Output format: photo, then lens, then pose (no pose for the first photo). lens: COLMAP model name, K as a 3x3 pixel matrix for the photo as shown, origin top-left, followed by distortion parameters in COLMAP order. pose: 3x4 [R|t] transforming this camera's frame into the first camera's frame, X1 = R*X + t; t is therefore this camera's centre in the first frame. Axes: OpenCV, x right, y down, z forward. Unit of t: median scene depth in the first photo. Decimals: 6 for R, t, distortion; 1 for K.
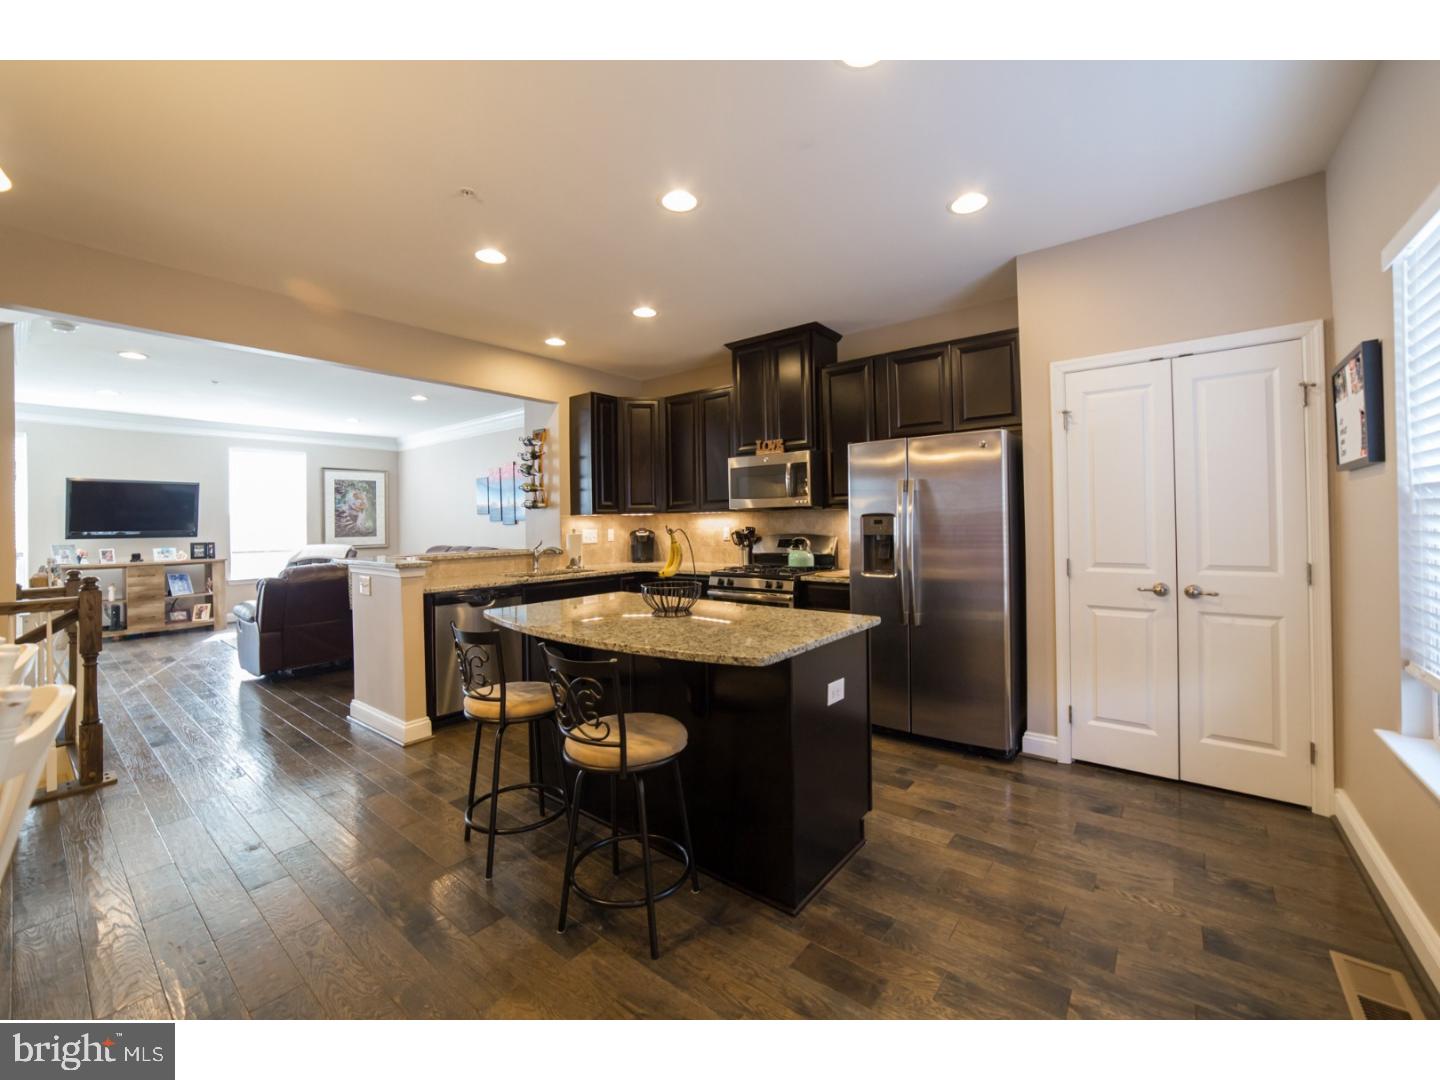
lens RADIAL K [[584.9, 0, 727.2], [0, 584.9, 515.4], [0, 0, 1]] dist [-0.051076, 0.017842]
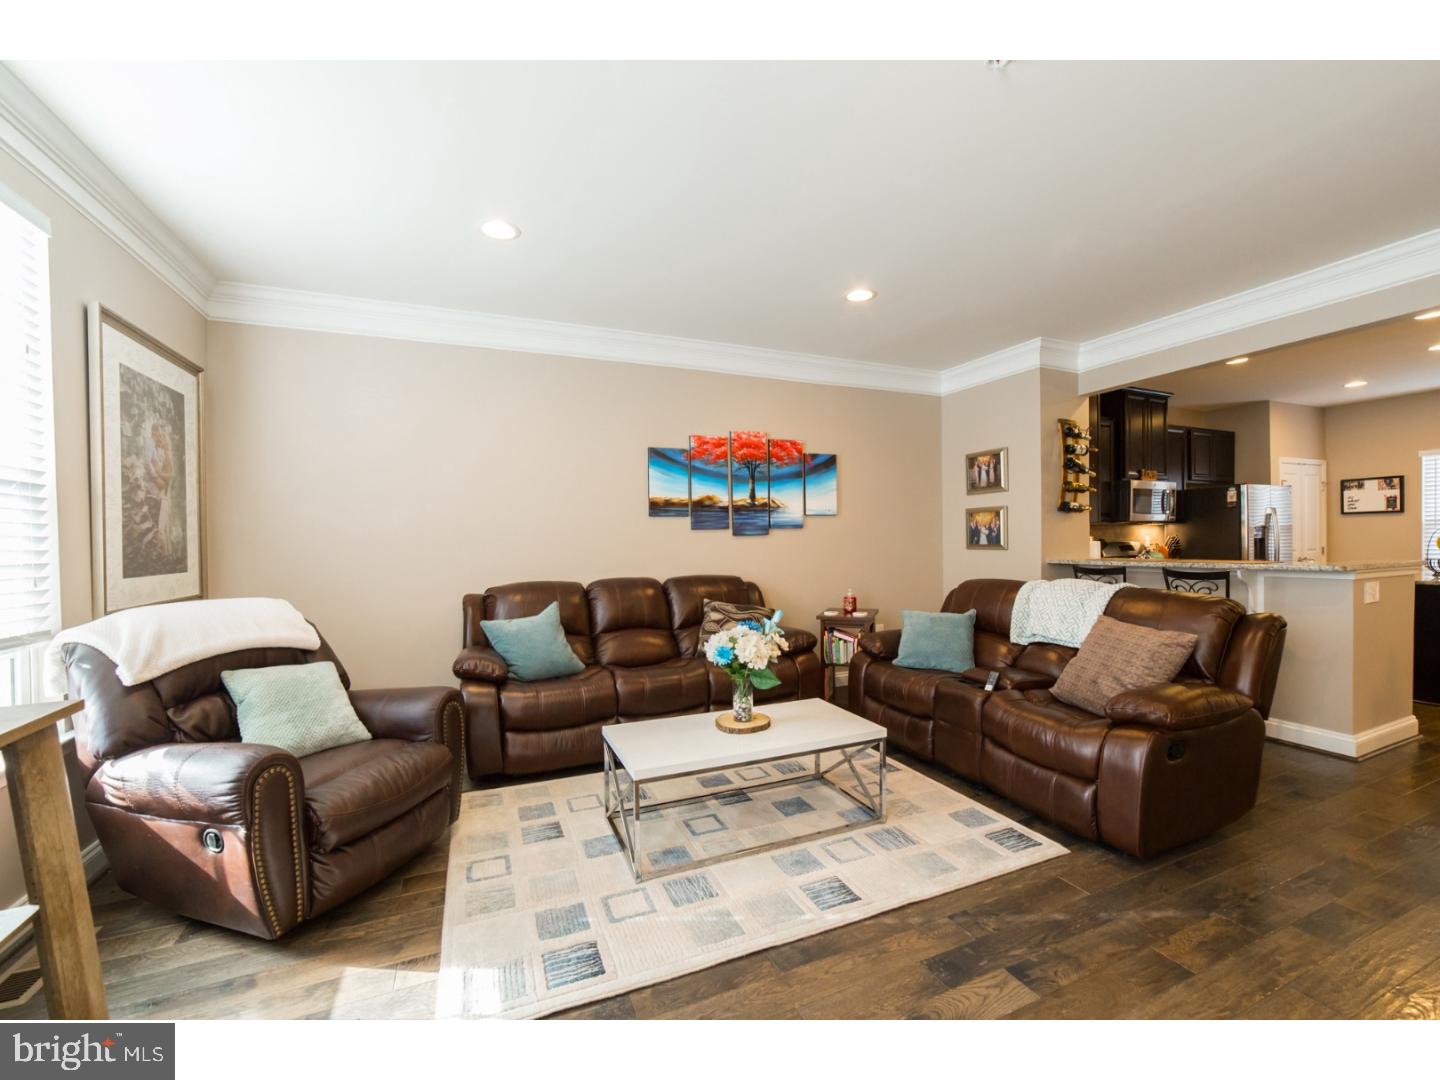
lens RADIAL K [[594.1, 0, 770.2], [0, 594.1, 543.1], [0, 0, 1]] dist [-0.018960, -0.000029]
pose [[0.457452, 0.000772, 0.889234, -1.660457], [-0.003592, 0.999993, 0.000980, 0.043339], [-0.889227, -0.003642, 0.457452, 1.271728]]
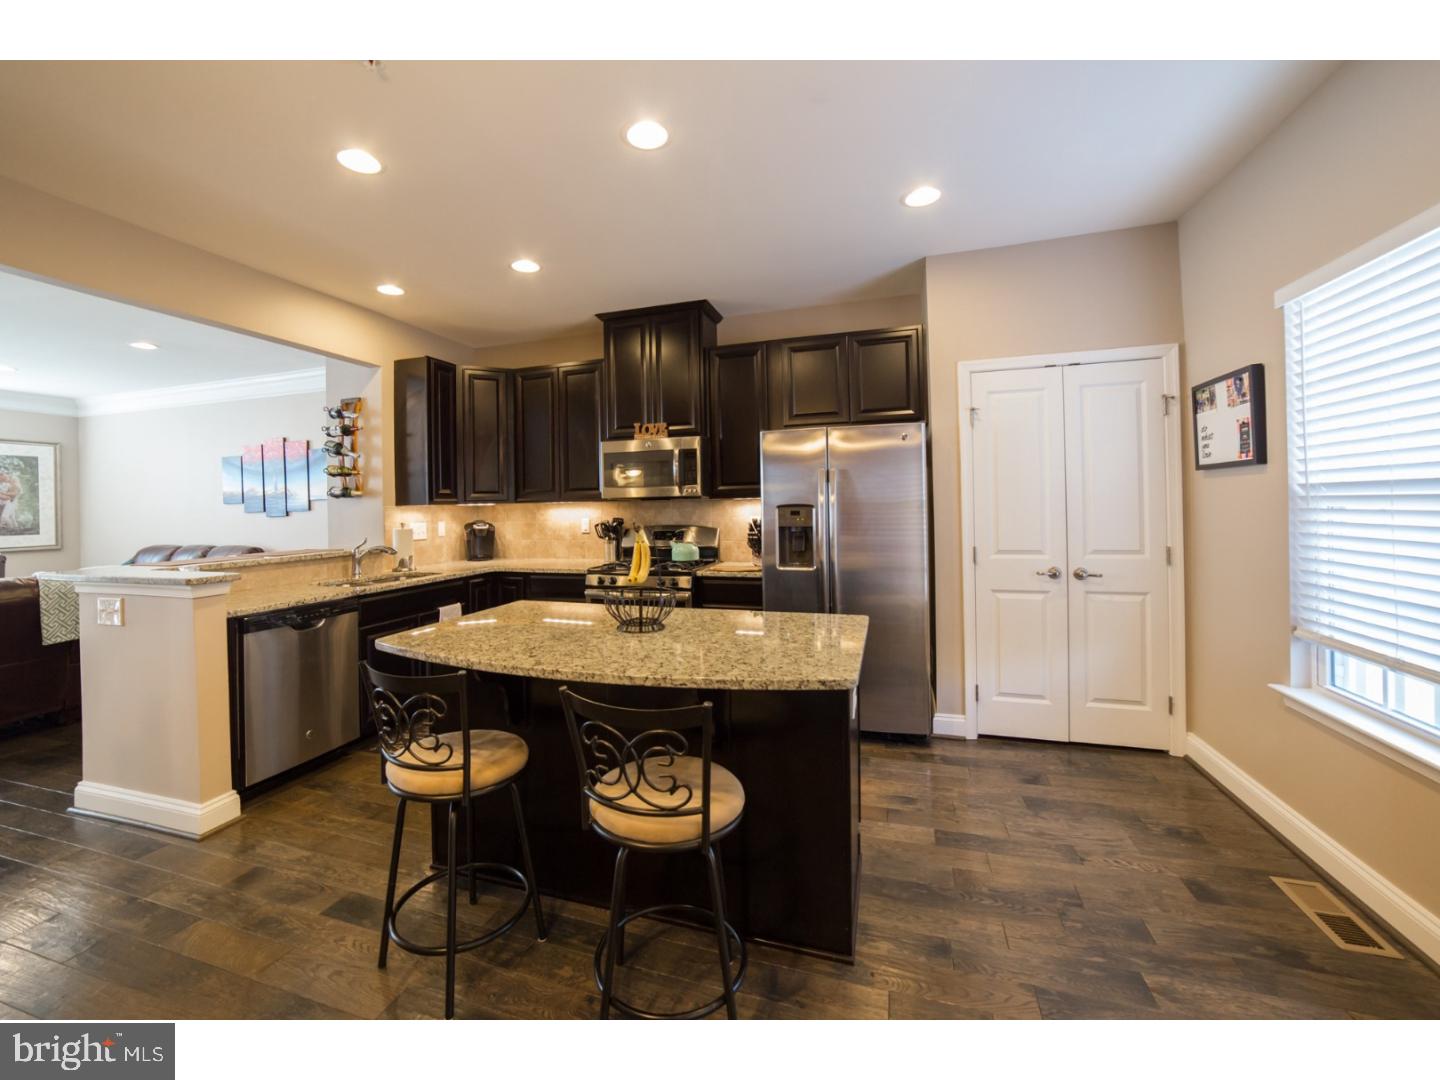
lens RADIAL K [[594.7, 0, 694.1], [0, 594.7, 500.0], [0, 0, 1]] dist [-0.047930, 0.018049]
pose [[0.941133, -0.000706, 0.338036, -0.197154], [0.001554, 0.999996, -0.002239, -0.007471], [-0.338034, 0.002632, 0.941130, 0.111855]]
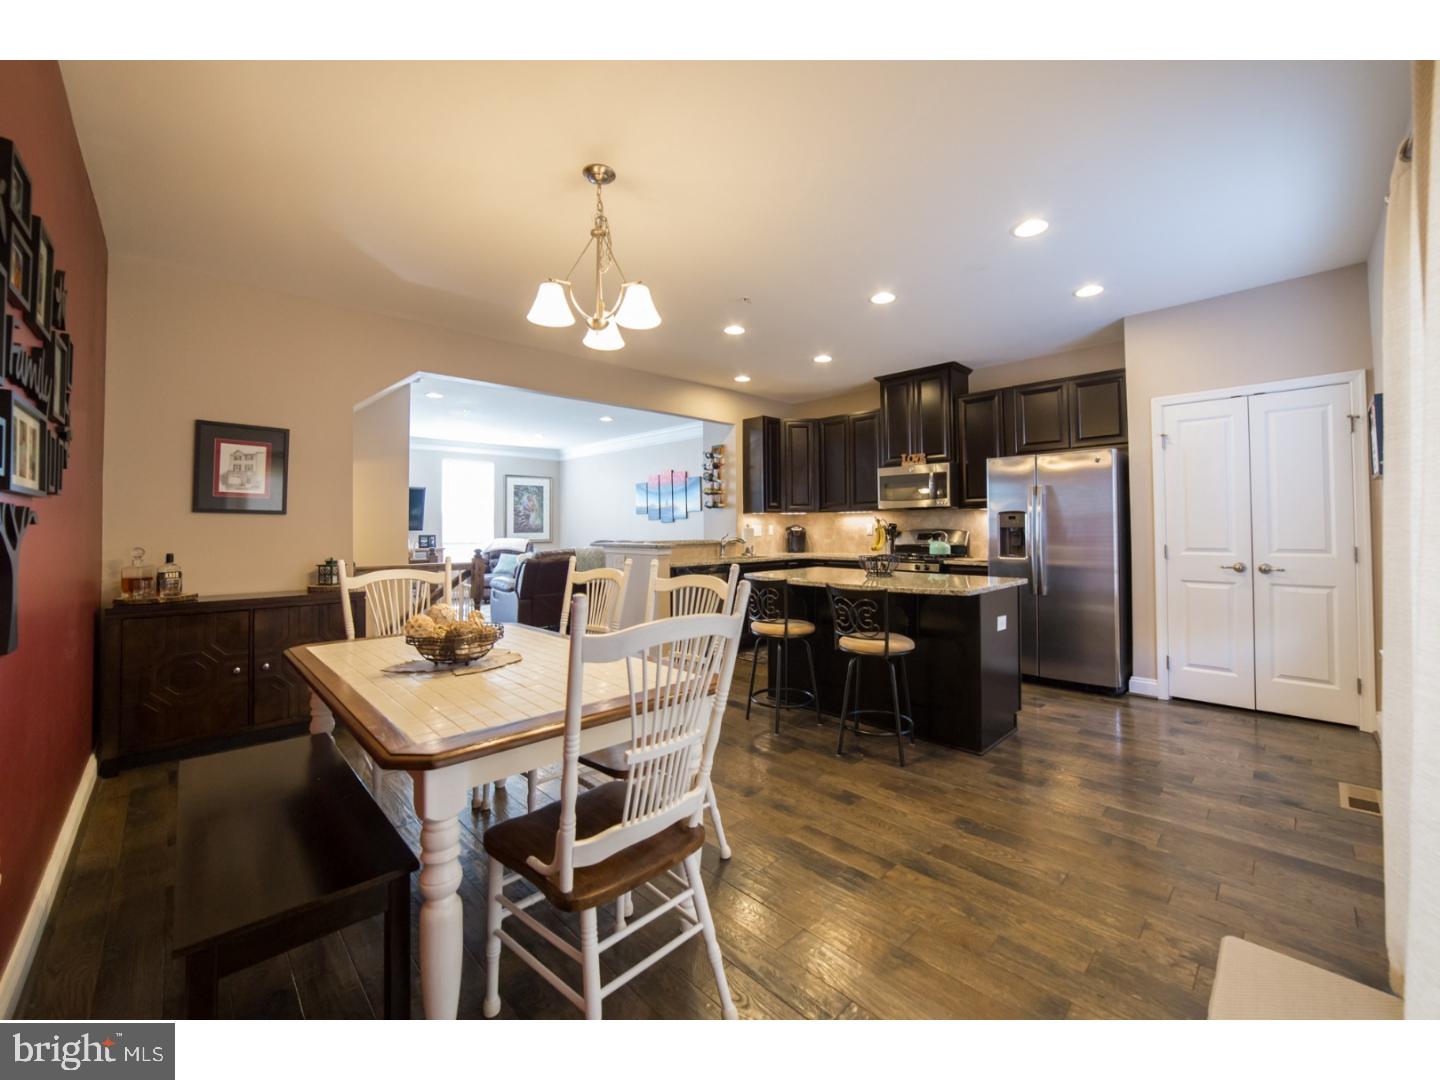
lens RADIAL K [[592.7, 0, 717.7], [0, 592.7, 513.3], [0, 0, 1]] dist [-0.056090, 0.018400]
pose [[0.990334, 0.005565, -0.138588, -0.187529], [-0.007219, 0.999909, -0.011437, 0.018395], [0.138512, 0.012327, 0.990284, -0.349385]]
